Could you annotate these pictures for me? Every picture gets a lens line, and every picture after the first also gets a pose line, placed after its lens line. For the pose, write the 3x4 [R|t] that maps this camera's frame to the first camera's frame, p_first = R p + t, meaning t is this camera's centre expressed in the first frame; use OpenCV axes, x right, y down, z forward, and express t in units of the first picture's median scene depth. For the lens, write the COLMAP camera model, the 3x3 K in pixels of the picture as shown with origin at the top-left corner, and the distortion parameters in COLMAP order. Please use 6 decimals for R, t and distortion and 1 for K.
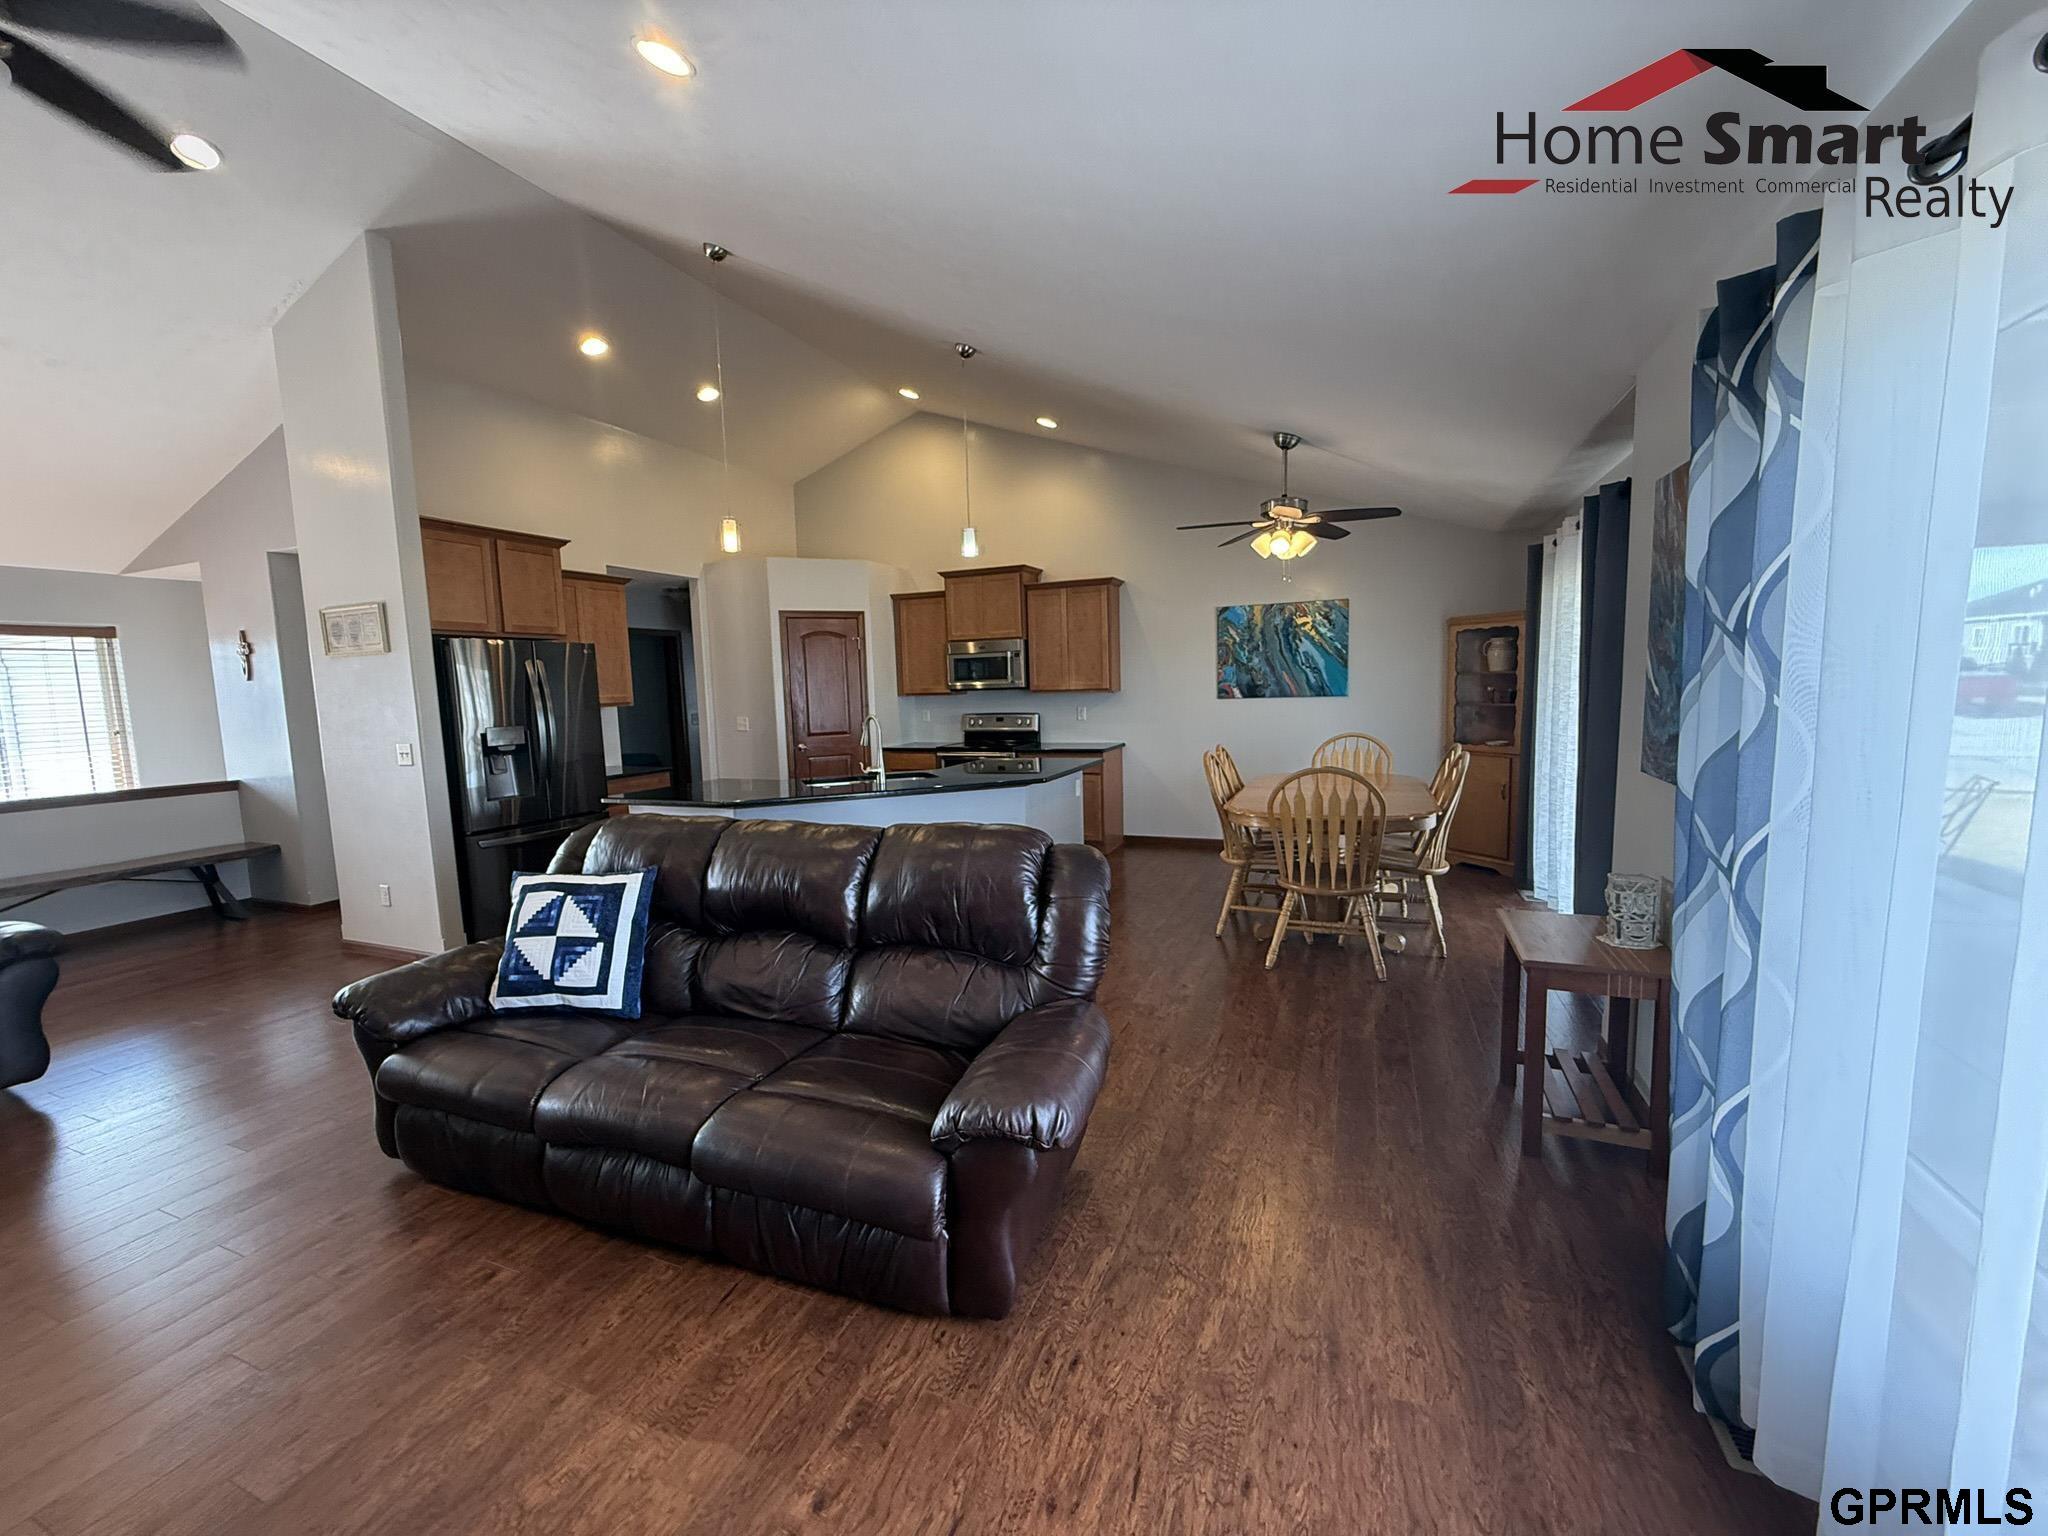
lens RADIAL K [[812.8, 0, 1022.3], [0, 812.8, 771.3], [0, 0, 1]] dist [-0.002019, 0.000731]
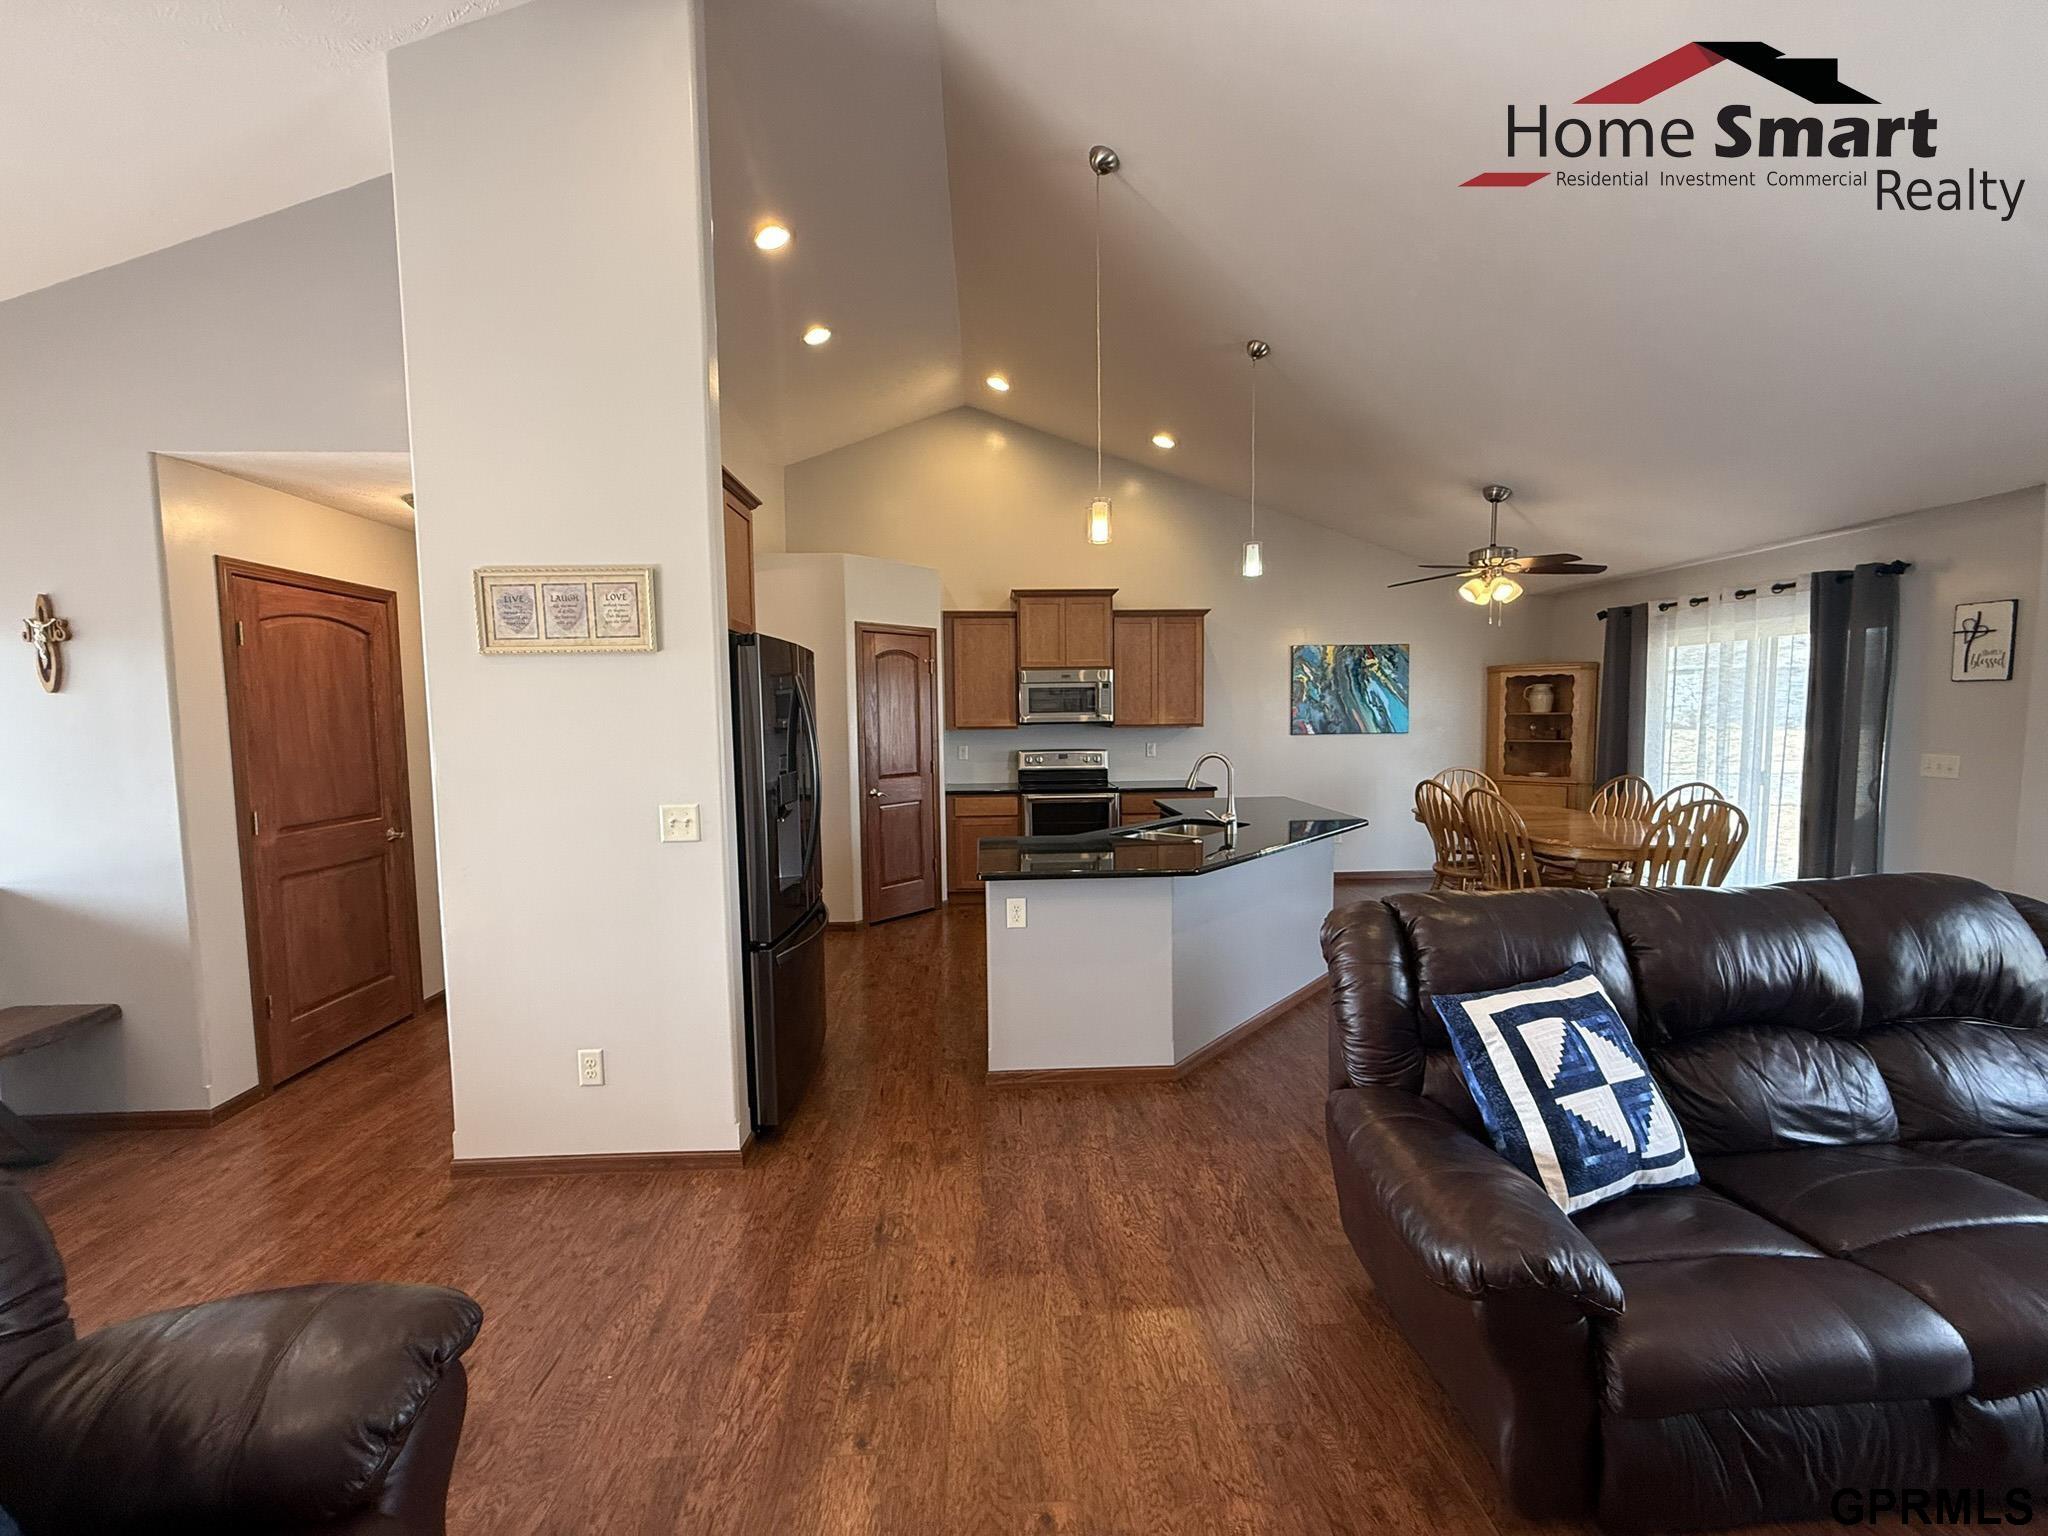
lens RADIAL K [[812.8, 0, 1016.2], [0, 812.8, 770.8], [0, 0, 1]] dist [-0.002019, 0.000731]
pose [[0.909273, -0.013436, 0.415982, -0.505255], [0.031670, 0.998815, -0.036966, -0.018213], [-0.414992, 0.046787, 0.908621, 0.226498]]
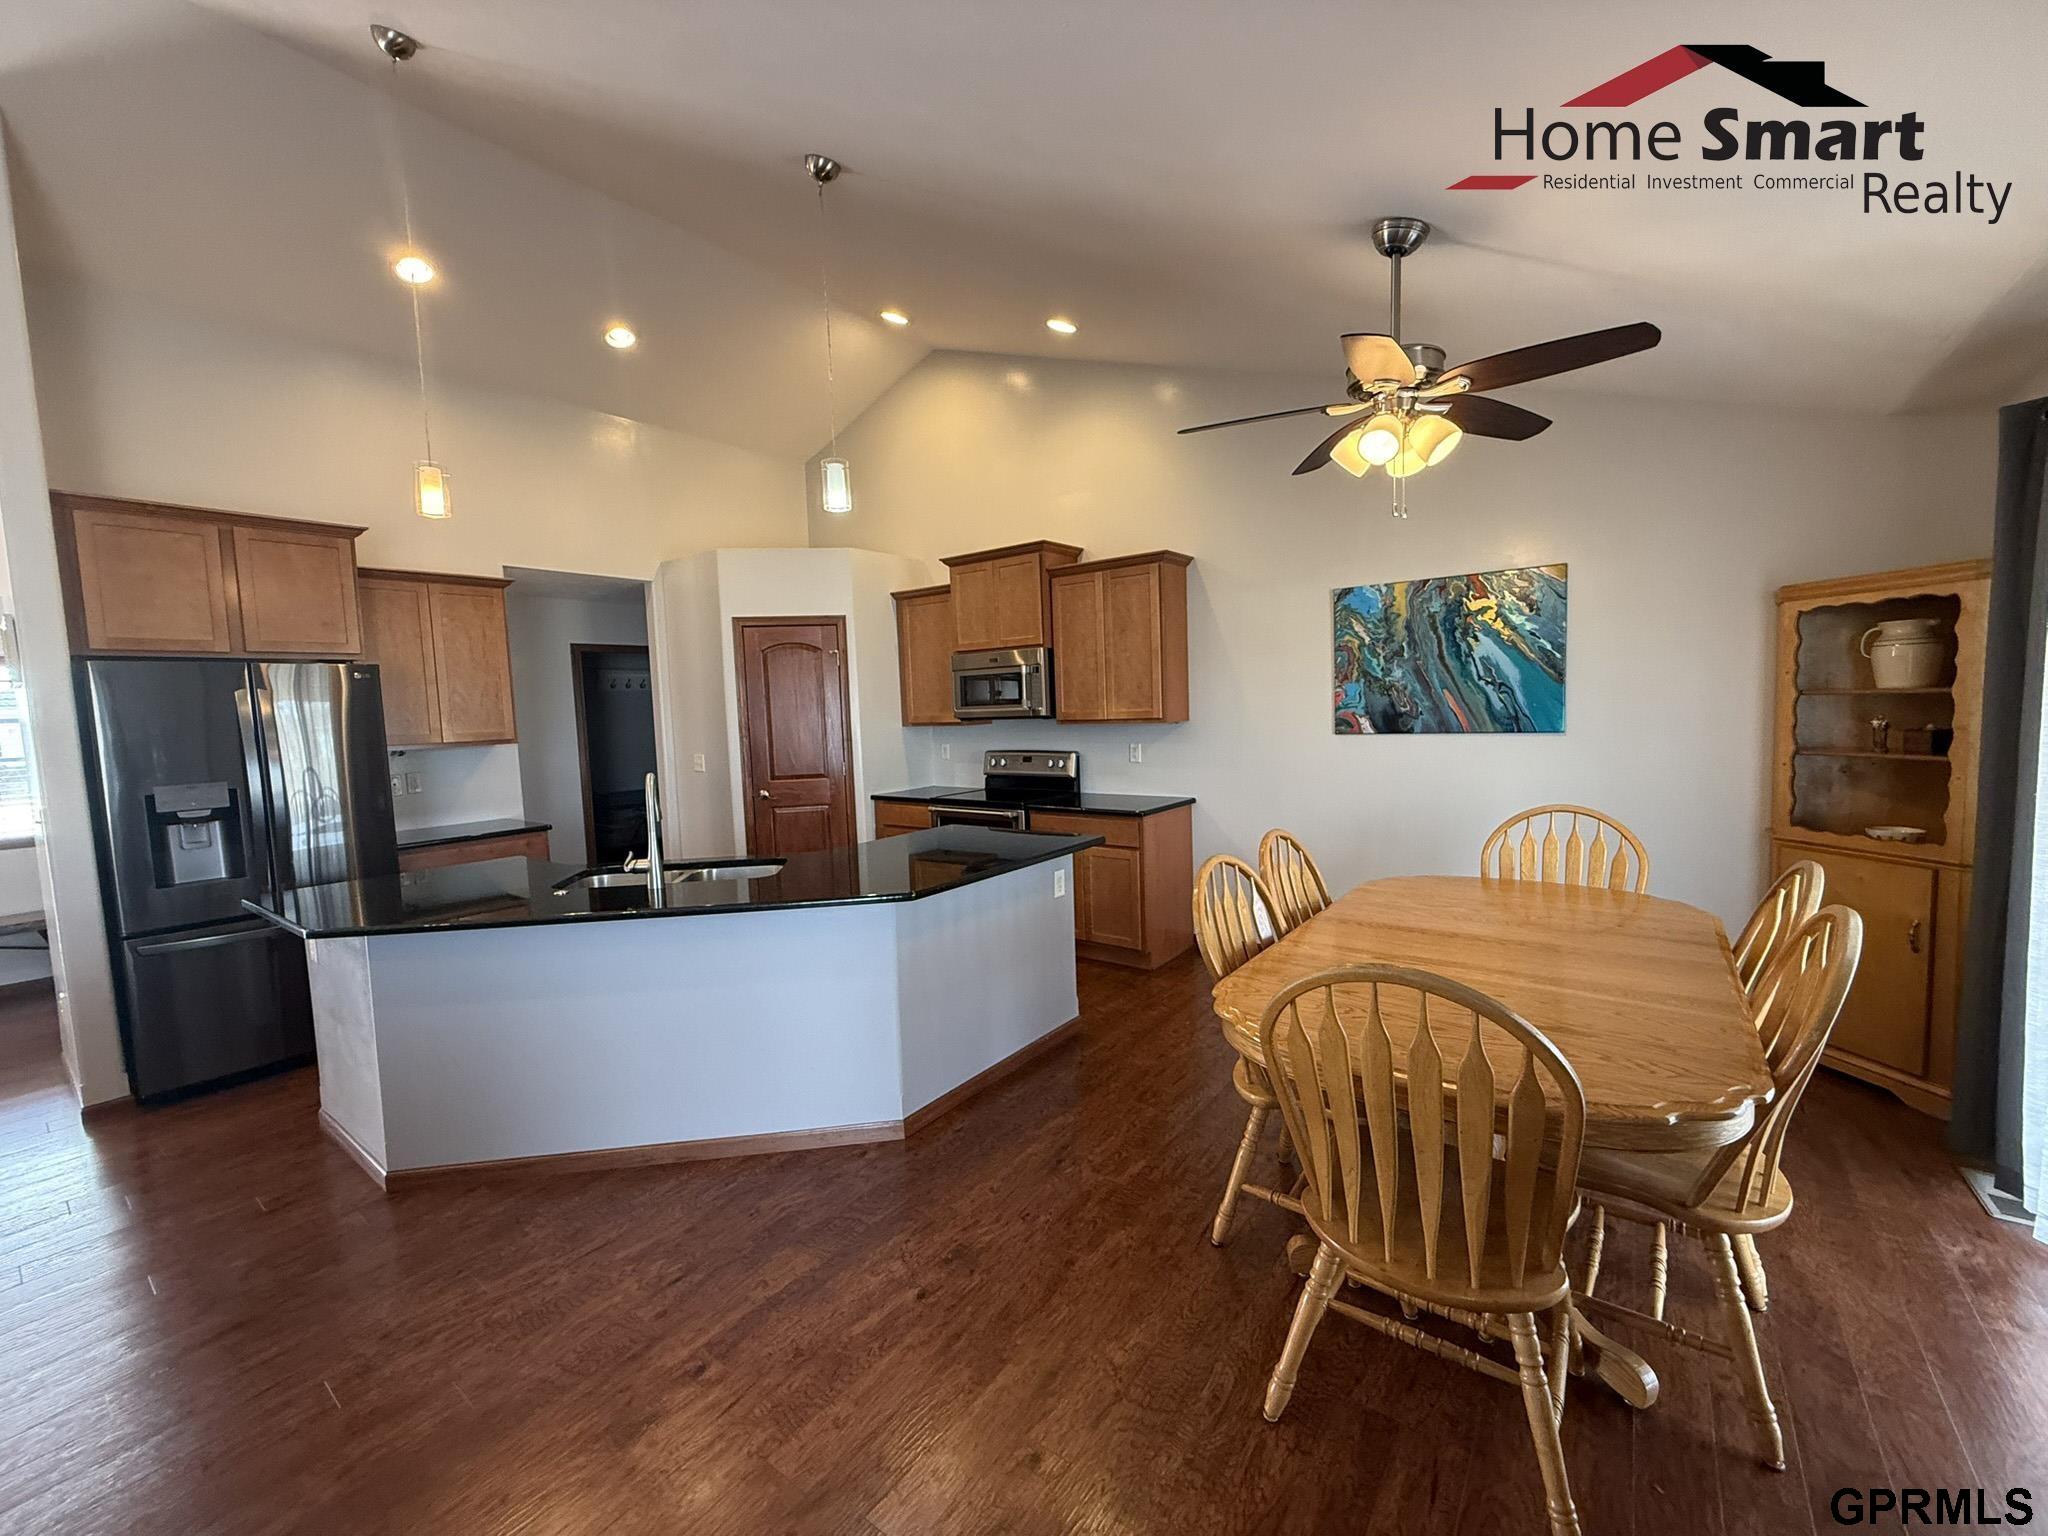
lens RADIAL K [[812.8, 0, 1024.3], [0, 812.8, 769.6], [0, 0, 1]] dist [-0.002019, 0.000731]
pose [[0.967807, 0.014794, -0.251260, 0.169533], [-0.019574, 0.999672, -0.016535, -0.047866], [0.250933, 0.020921, 0.967778, 0.337891]]
